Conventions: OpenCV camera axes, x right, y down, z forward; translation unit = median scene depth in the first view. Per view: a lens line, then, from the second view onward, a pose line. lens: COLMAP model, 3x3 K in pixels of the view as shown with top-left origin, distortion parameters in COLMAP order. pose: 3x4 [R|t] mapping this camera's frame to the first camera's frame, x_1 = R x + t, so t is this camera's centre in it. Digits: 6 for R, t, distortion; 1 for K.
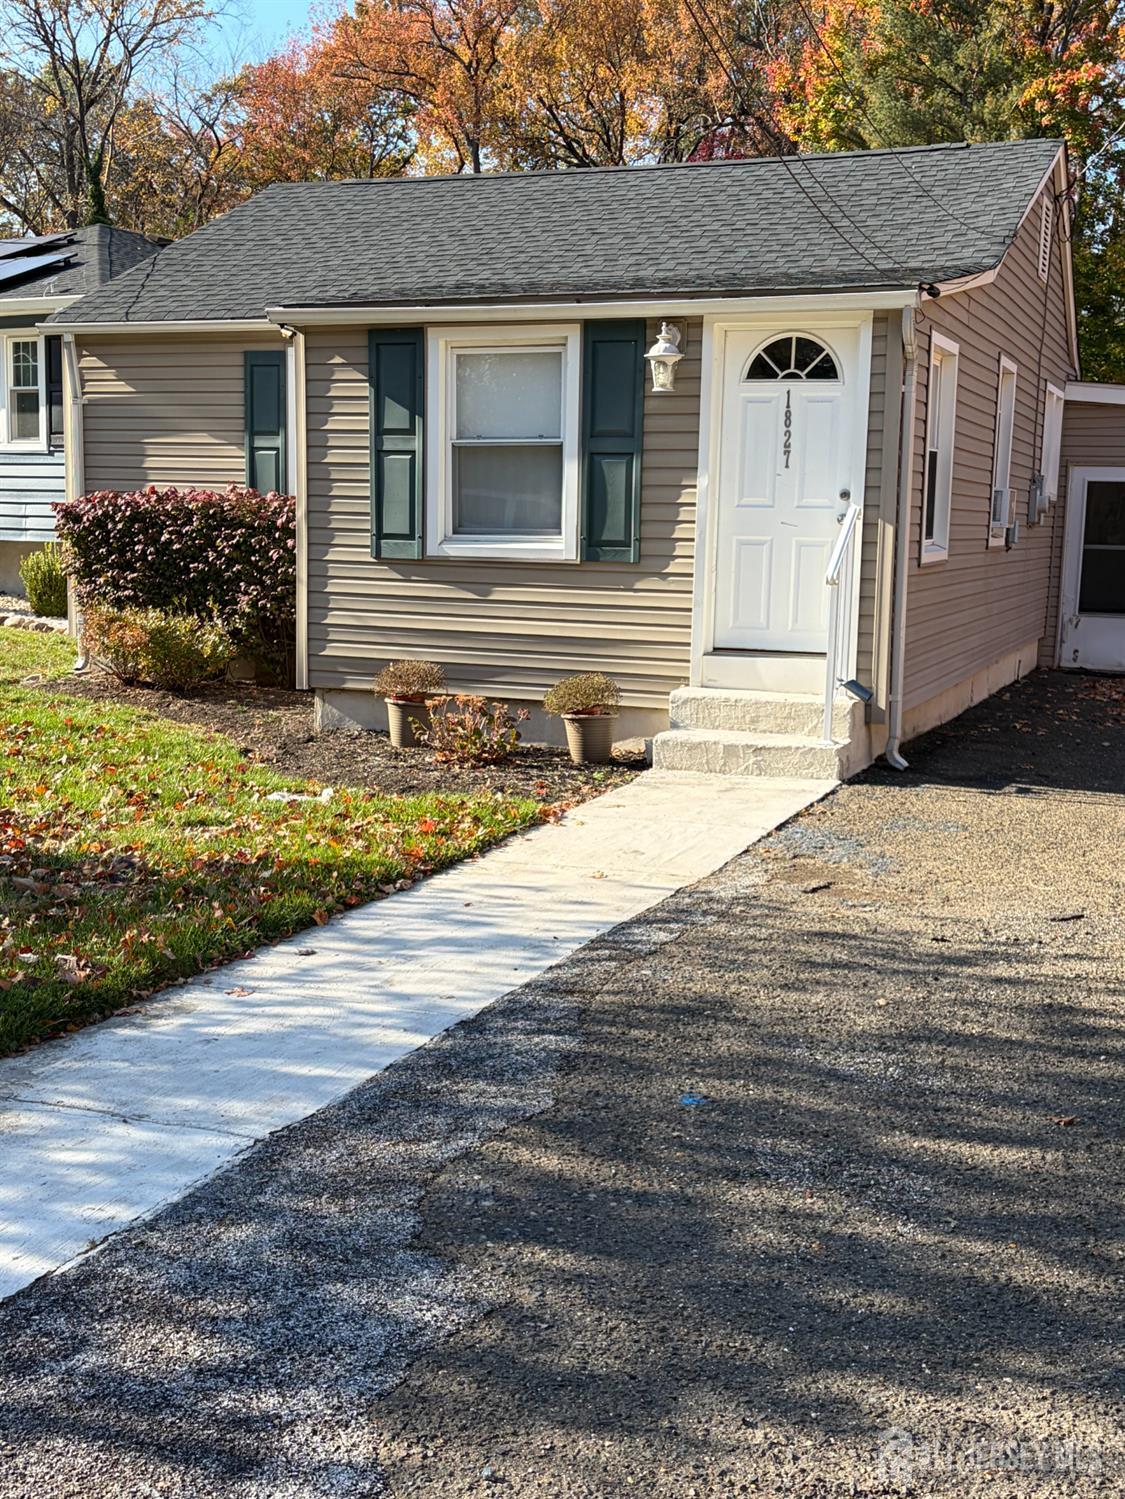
lens RADIAL K [[1712.5, 0, 573.2], [0, 1712.5, 755.1], [0, 0, 1]] dist [0.073555, 0.000000]
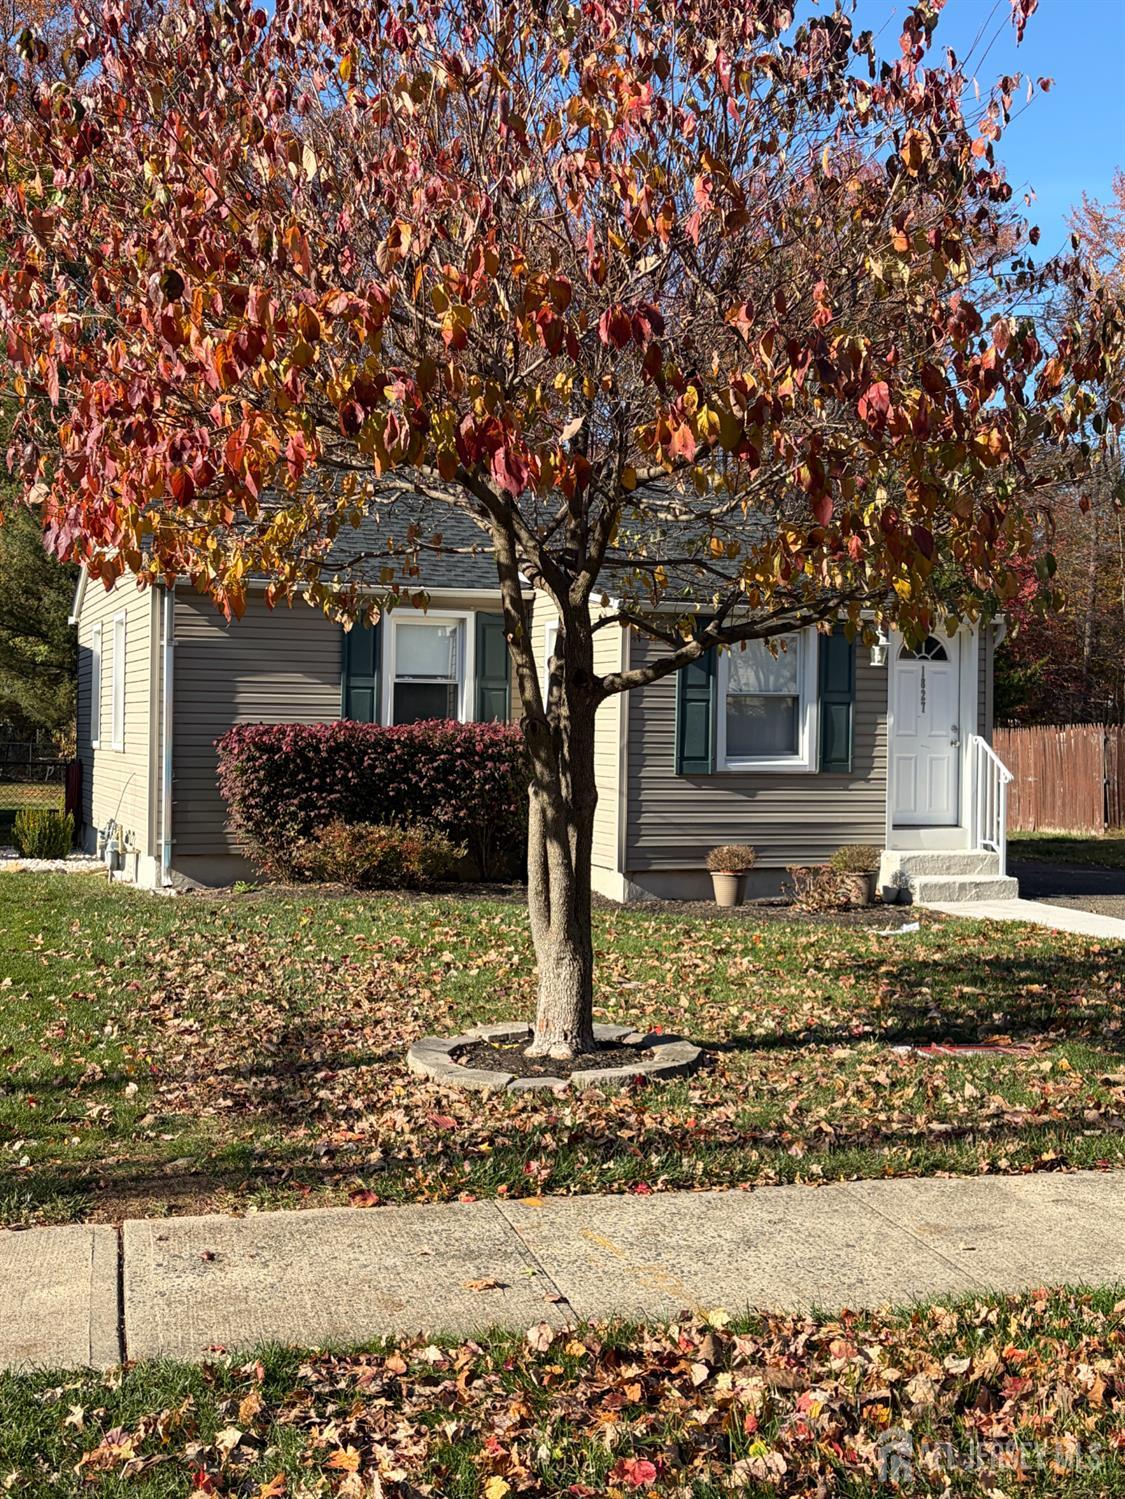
lens RADIAL K [[1712.5, 0, 562.7], [0, 1712.5, 737.0], [0, 0, 1]] dist [0.073555, 0.000000]
pose [[0.737222, -0.011978, 0.675545, -1.176698], [0.096121, 0.991532, -0.087316, -0.033729], [-0.668779, 0.129305, 0.732130, 0.041228]]
